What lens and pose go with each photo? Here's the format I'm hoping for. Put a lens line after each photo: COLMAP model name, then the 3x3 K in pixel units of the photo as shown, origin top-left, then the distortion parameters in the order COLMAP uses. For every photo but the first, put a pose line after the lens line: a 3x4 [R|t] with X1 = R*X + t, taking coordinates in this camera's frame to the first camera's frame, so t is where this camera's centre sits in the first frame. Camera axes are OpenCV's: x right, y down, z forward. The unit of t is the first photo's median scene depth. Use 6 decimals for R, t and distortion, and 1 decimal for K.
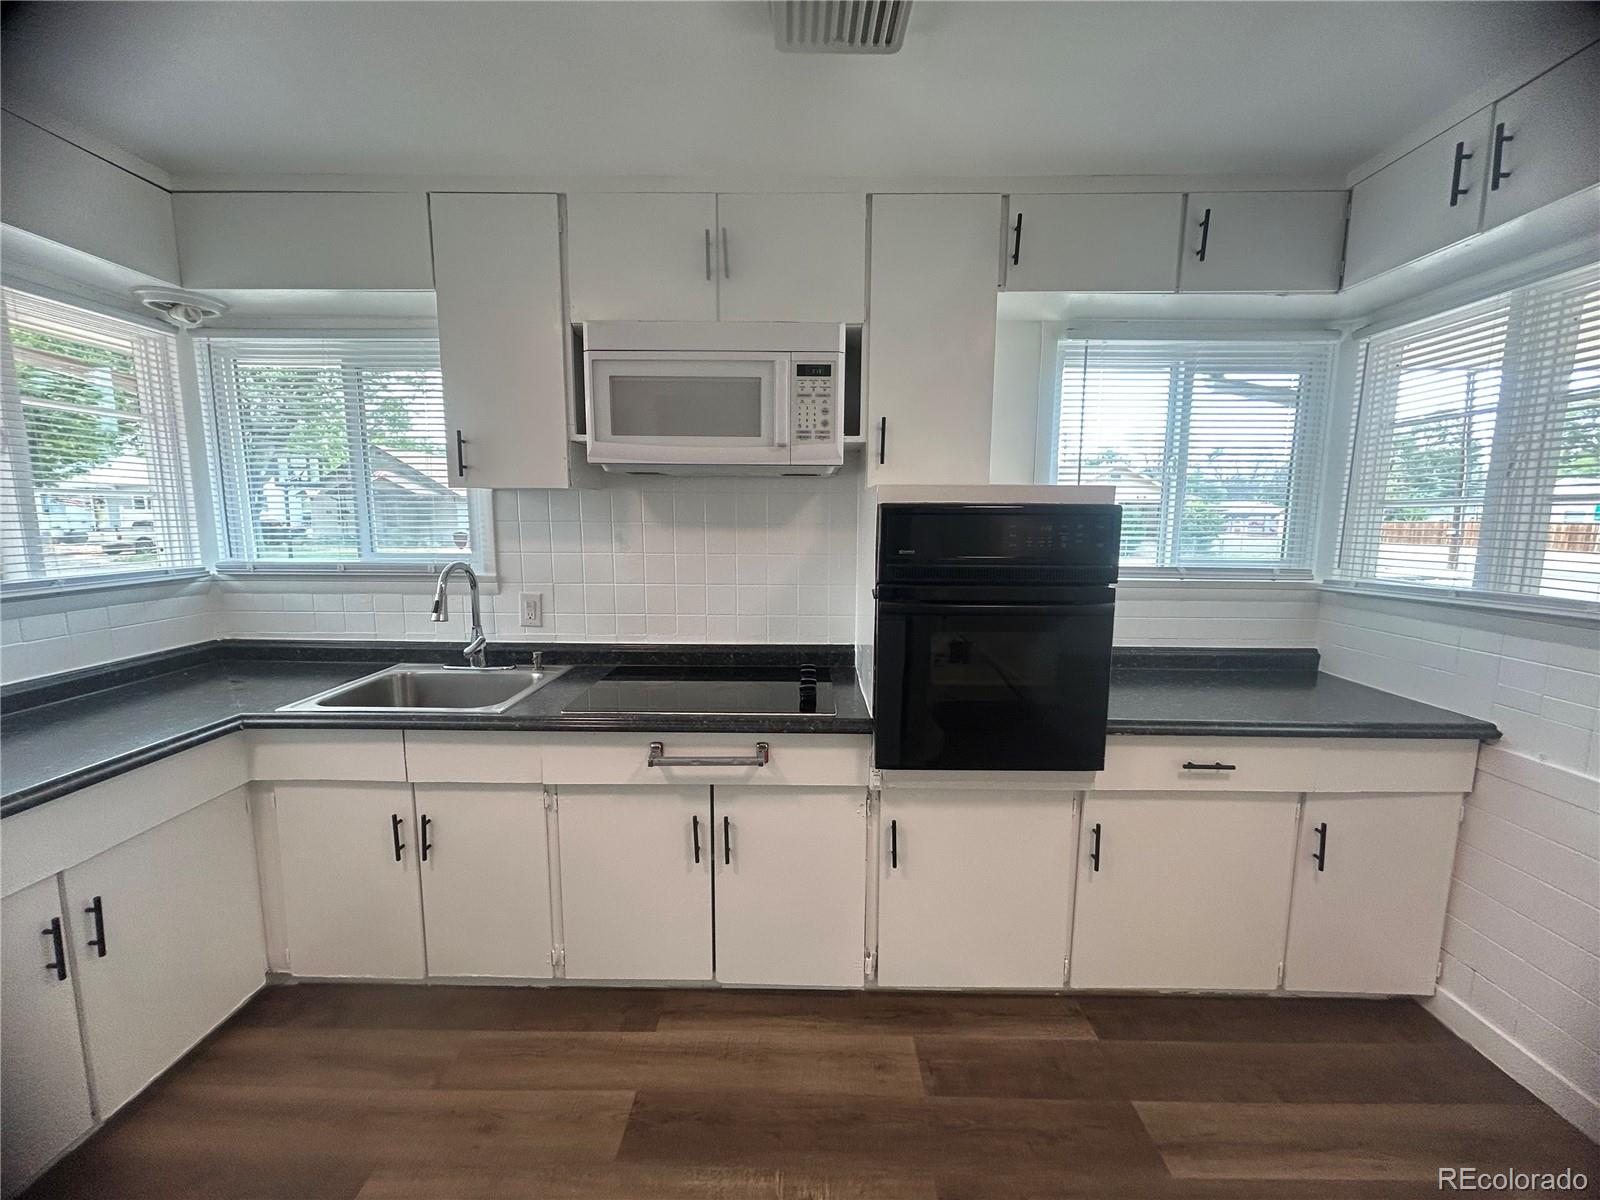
lens RADIAL K [[642.9, 0, 797.1], [0, 642.9, 598.2], [0, 0, 1]] dist [-0.001150, 0.000203]
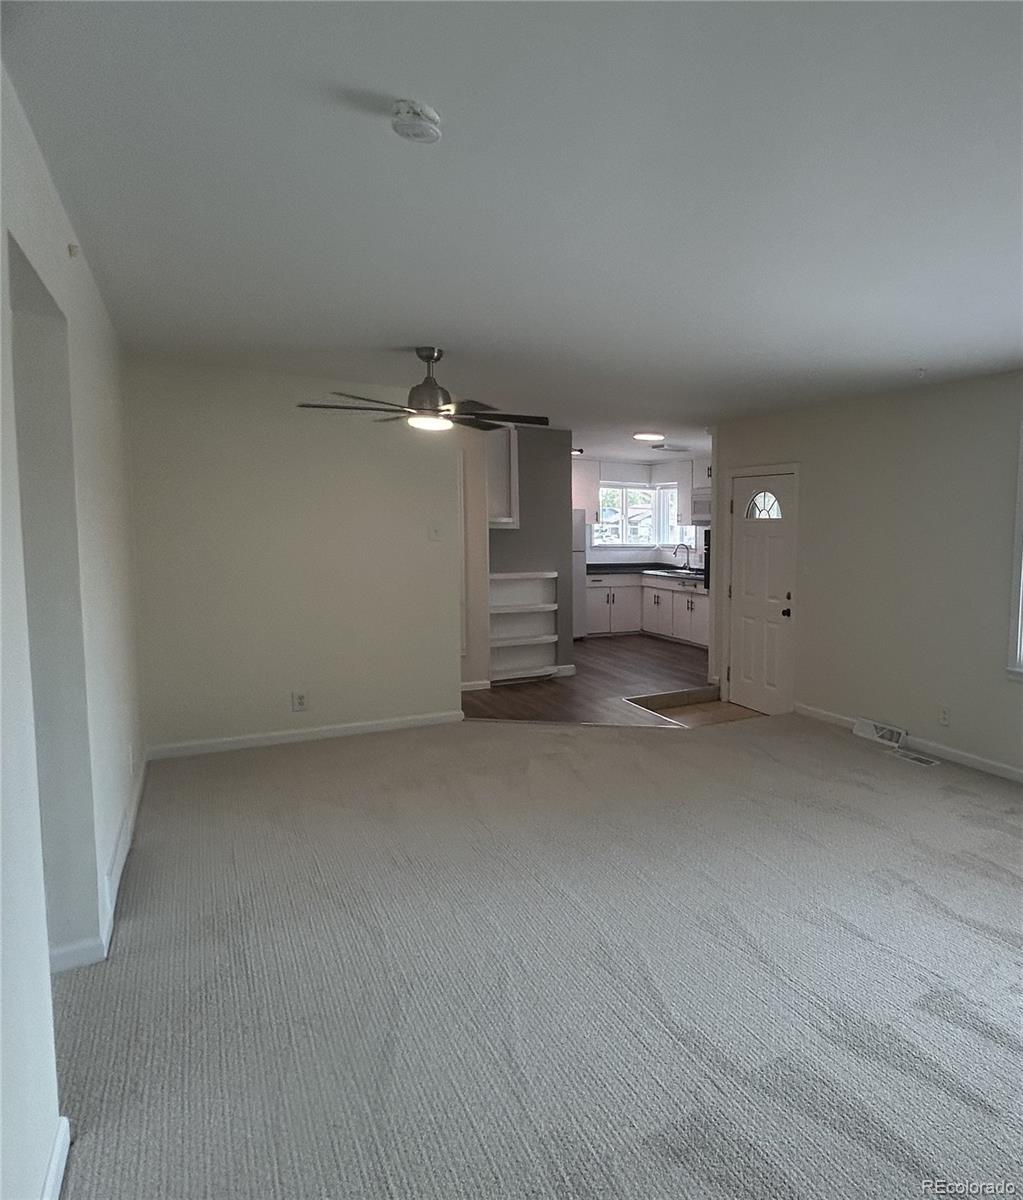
lens RADIAL K [[709.8, 0, 521.4], [0, 709.8, 591.9], [0, 0, 1]] dist [-0.071412, -0.000348]
pose [[0.348805, 0.082249, -0.933579, 3.857872], [-0.132073, 0.990514, 0.037920, 0.246858], [0.927843, 0.110074, 0.356359, -1.754601]]
